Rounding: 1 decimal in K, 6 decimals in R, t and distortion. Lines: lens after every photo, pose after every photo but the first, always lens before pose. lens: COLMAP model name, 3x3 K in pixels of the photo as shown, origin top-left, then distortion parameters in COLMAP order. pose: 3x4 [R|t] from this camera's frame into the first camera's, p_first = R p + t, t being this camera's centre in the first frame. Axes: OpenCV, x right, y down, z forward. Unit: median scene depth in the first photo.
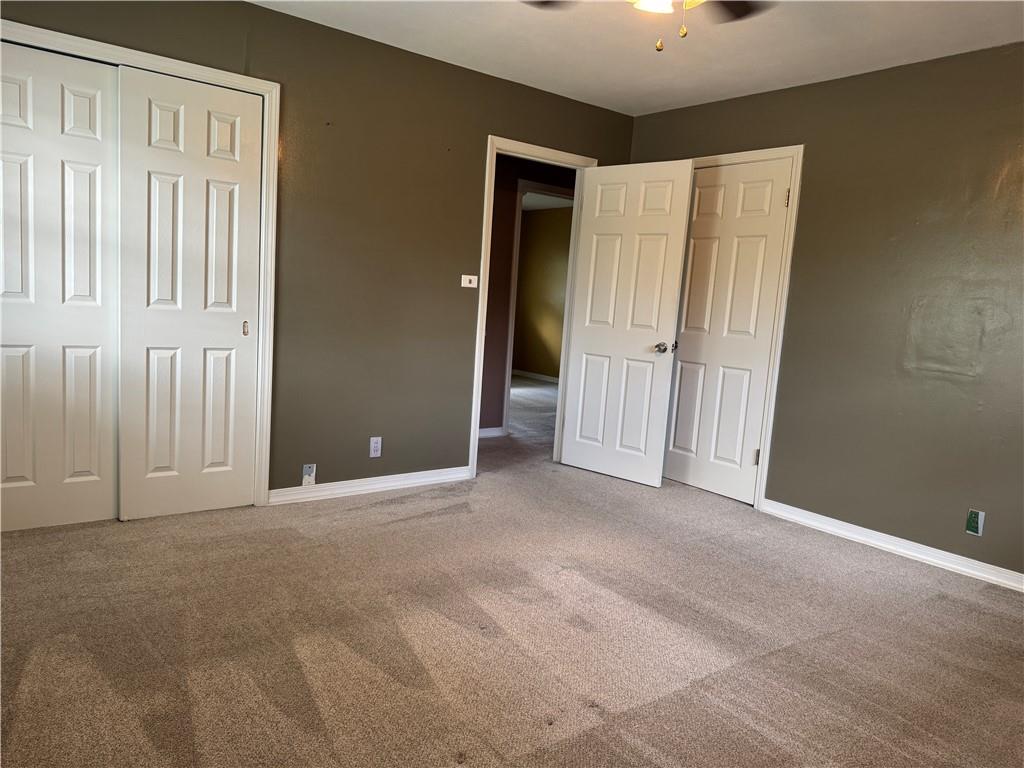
lens RADIAL K [[722.2, 0, 512.0], [0, 722.2, 384.0], [0, 0, 1]] dist [0.092352, -0.109058]
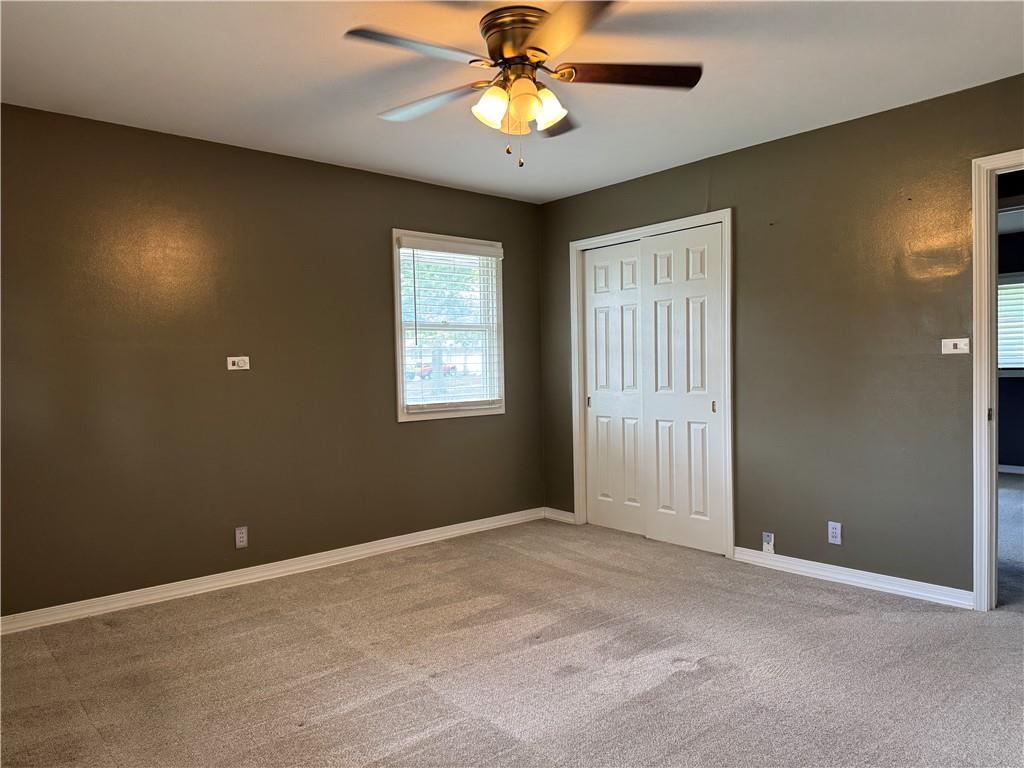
lens RADIAL K [[722.2, 0, 512.0], [0, 722.2, 384.0], [0, 0, 1]] dist [0.092352, -0.109058]
pose [[0.048501, -0.043444, -0.997878, 0.818233], [-0.093695, 0.994450, -0.047849, -0.022053], [0.994419, 0.095817, 0.044162, 0.574348]]
